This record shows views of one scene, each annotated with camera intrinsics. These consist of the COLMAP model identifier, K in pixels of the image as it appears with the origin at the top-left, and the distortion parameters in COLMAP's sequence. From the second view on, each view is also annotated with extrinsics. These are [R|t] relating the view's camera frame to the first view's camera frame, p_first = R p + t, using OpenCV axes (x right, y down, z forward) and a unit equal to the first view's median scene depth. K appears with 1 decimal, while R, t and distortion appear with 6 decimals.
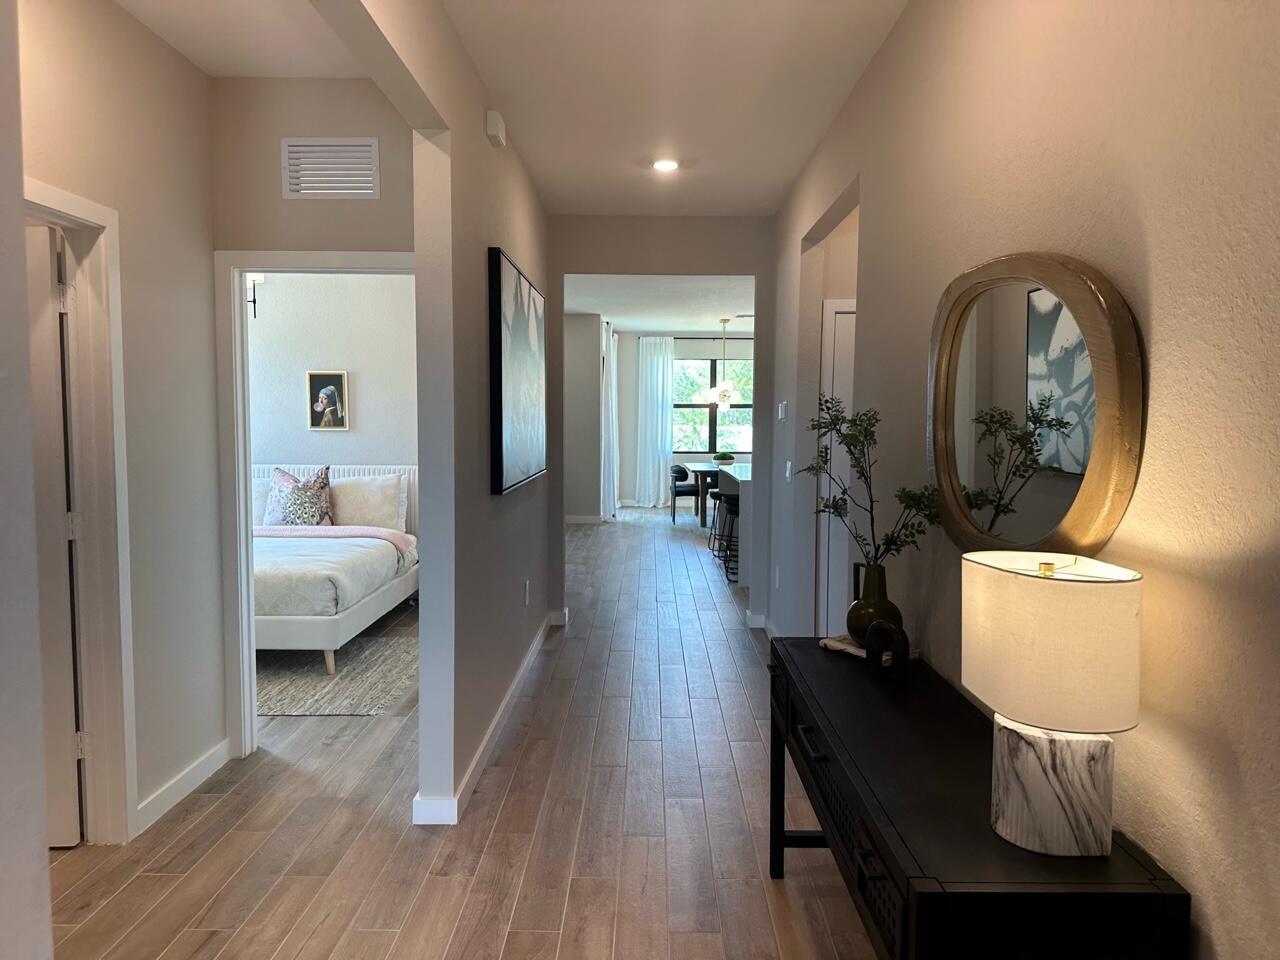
lens RADIAL K [[894.2, 0, 641.1], [0, 894.2, 480.1], [0, 0, 1]] dist [0.000646, 0.000006]
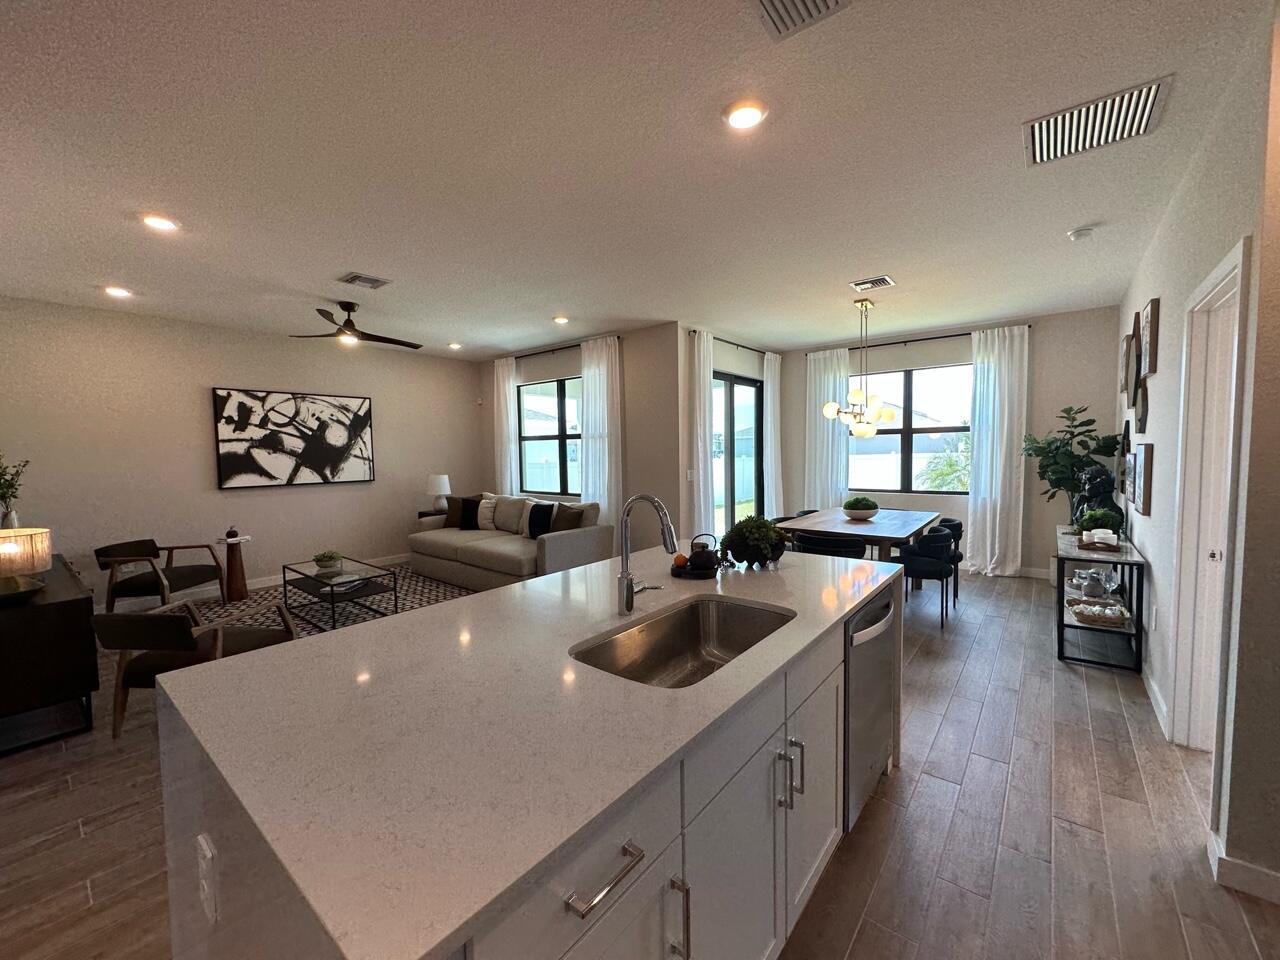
lens RADIAL K [[509.2, 0, 639.9], [0, 509.2, 480.2], [0, 0, 1]] dist [-0.002397, 0.000026]
pose [[0.786007, 0.017153, -0.617980, 0.177446], [-0.023499, 0.999722, -0.002140, -0.035372], [0.617771, 0.016204, 0.786191, 0.530205]]
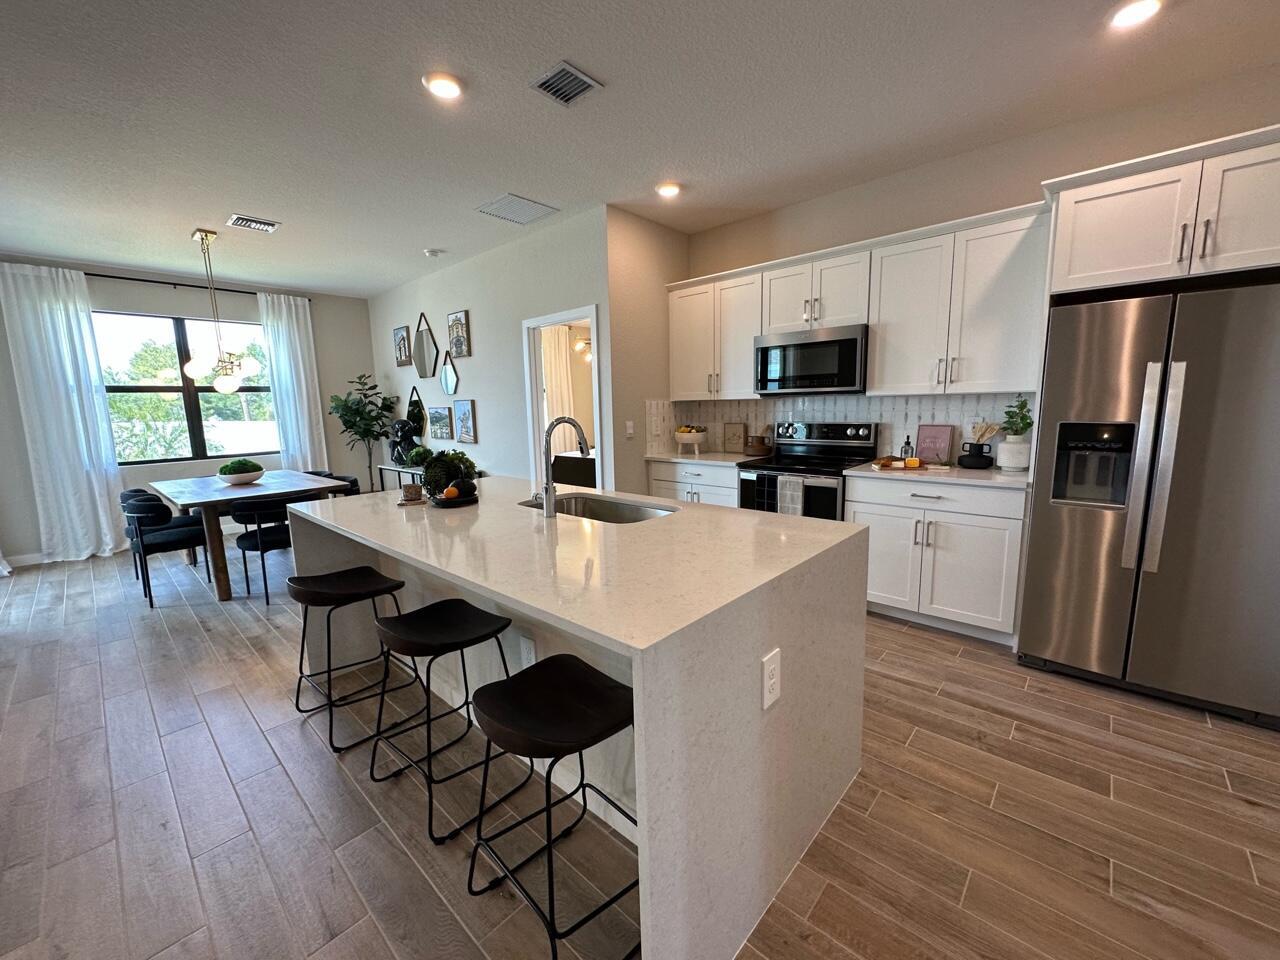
lens RADIAL K [[509.2, 0, 639.9], [0, 509.2, 480.3], [0, 0, 1]] dist [-0.002397, 0.000026]
pose [[0.665375, -0.134562, 0.734281, 0.016169], [0.081440, 0.990834, 0.107780, -0.029215], [-0.742053, -0.011914, 0.670235, 0.505012]]
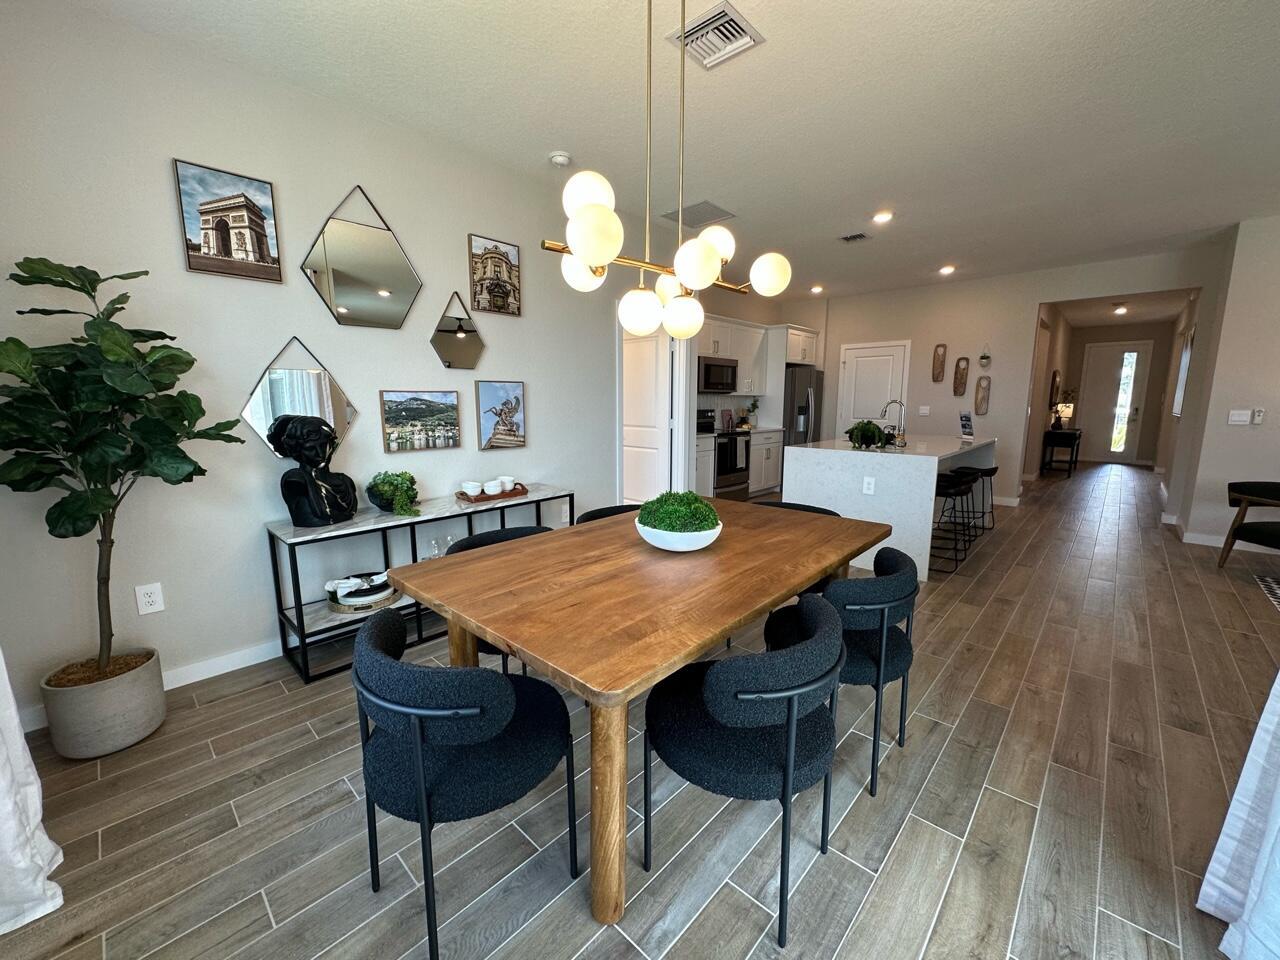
lens RADIAL K [[509.2, 0, 638.1], [0, 509.2, 482.7], [0, 0, 1]] dist [-0.002397, 0.000026]
pose [[-0.733074, -0.116401, 0.670114, -0.000154], [0.043162, 0.975299, 0.216629, -0.060823], [-0.678777, 0.187729, -0.709943, 0.993677]]
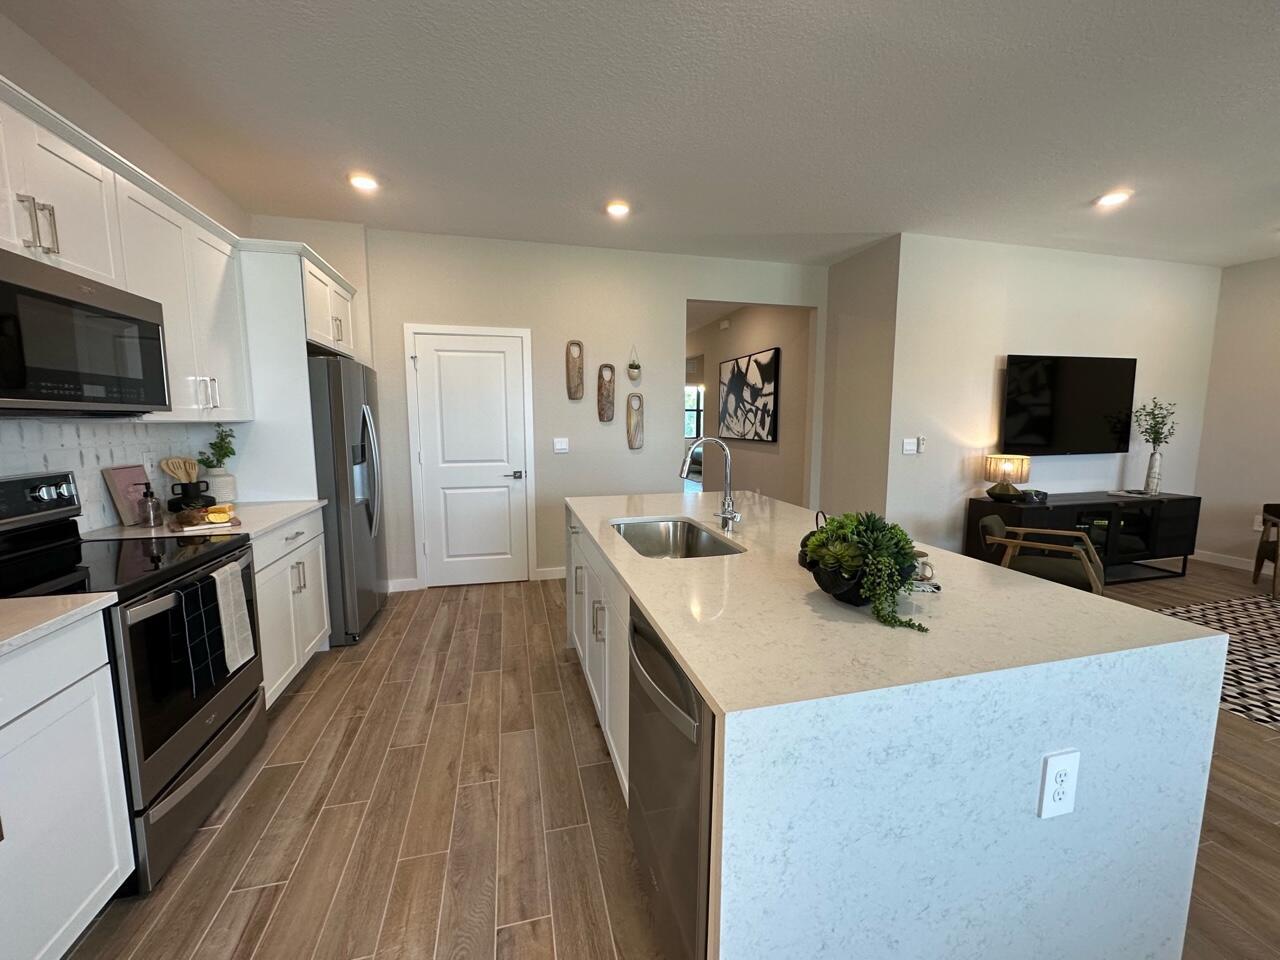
lens RADIAL K [[509.2, 0, 637.6], [0, 509.2, 480.3], [0, 0, 1]] dist [-0.002397, 0.000026]
pose [[-0.966116, 0.024664, -0.256925, 0.168341], [-0.023579, 0.982828, 0.183012, -0.046843], [0.257027, 0.182869, -0.948945, 0.754323]]
